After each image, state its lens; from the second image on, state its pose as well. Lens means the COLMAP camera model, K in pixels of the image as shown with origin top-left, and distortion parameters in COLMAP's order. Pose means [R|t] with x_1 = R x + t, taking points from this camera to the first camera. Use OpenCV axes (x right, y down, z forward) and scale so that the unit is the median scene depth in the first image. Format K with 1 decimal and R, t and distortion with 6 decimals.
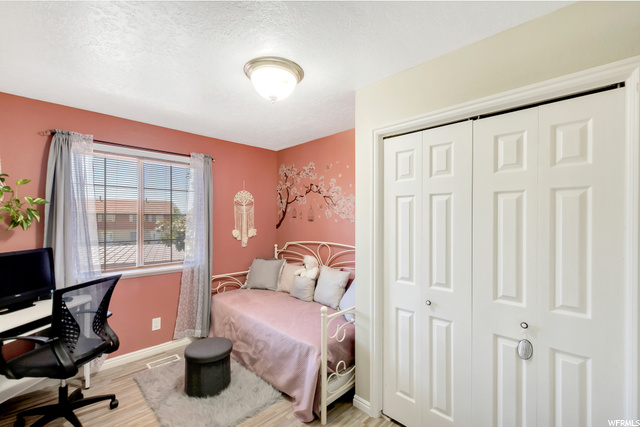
lens RADIAL K [[287.4, 0, 320.6], [0, 287.4, 219.3], [0, 0, 1]] dist [-0.002590, -0.000864]
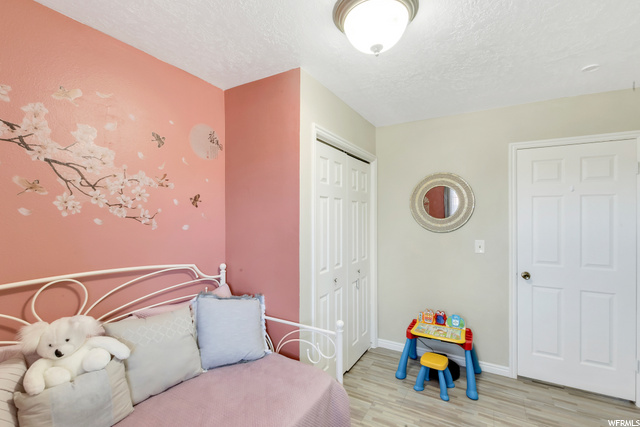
lens RADIAL K [[287.4, 0, 321.1], [0, 287.4, 212.4], [0, 0, 1]] dist [-0.002590, -0.000864]
pose [[-0.239672, 0.009958, 0.970803, -0.470533], [-0.005308, 0.999919, -0.011567, -0.006108], [-0.970839, -0.007925, -0.239600, 0.760359]]
